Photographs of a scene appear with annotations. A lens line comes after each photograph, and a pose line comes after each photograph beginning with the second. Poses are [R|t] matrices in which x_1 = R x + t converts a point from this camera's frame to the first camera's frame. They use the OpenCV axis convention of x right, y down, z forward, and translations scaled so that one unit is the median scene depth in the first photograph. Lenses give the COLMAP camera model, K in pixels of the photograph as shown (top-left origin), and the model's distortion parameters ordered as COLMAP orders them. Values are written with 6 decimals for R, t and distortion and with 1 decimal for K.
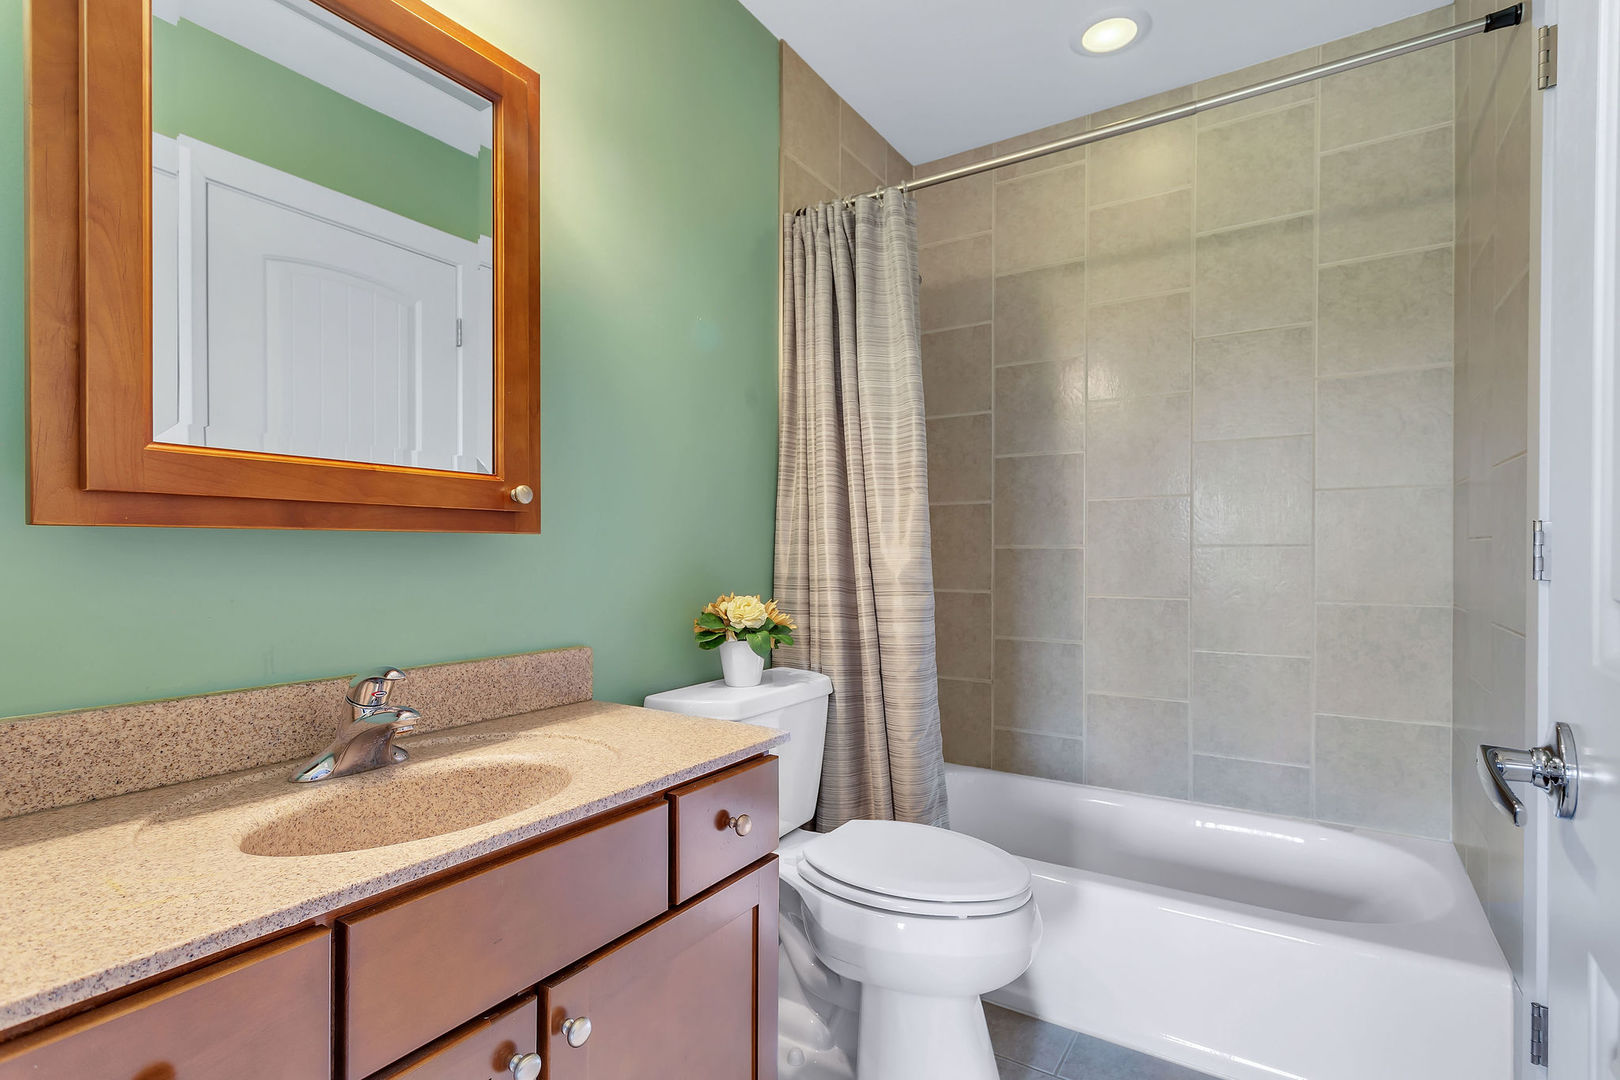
lens RADIAL K [[767.7, 0, 809.6], [0, 767.7, 547.1], [0, 0, 1]] dist [-0.000846, 0.000592]
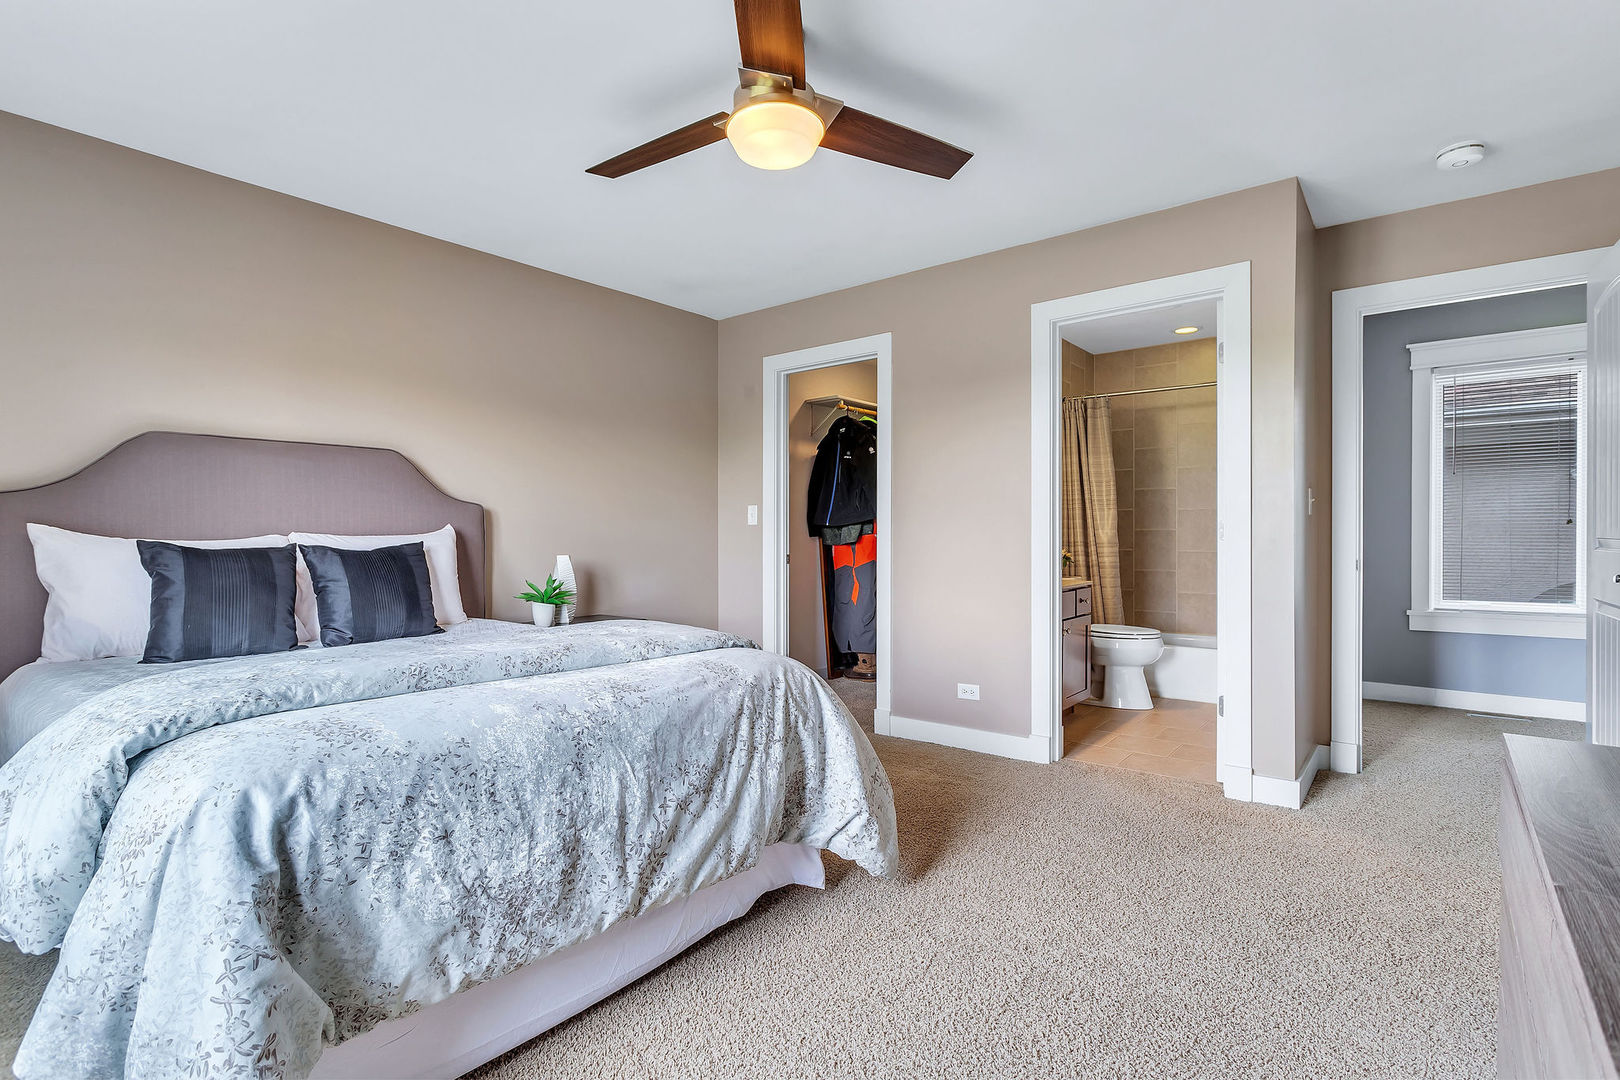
lens RADIAL K [[767.7, 0, 811.1], [0, 767.7, 540.7], [0, 0, 1]] dist [-0.000846, 0.000592]
pose [[0.995213, -0.006818, -0.097492, -0.650003], [0.008064, 0.999891, 0.012391, -0.004001], [0.097397, -0.013117, 0.995159, -1.787231]]
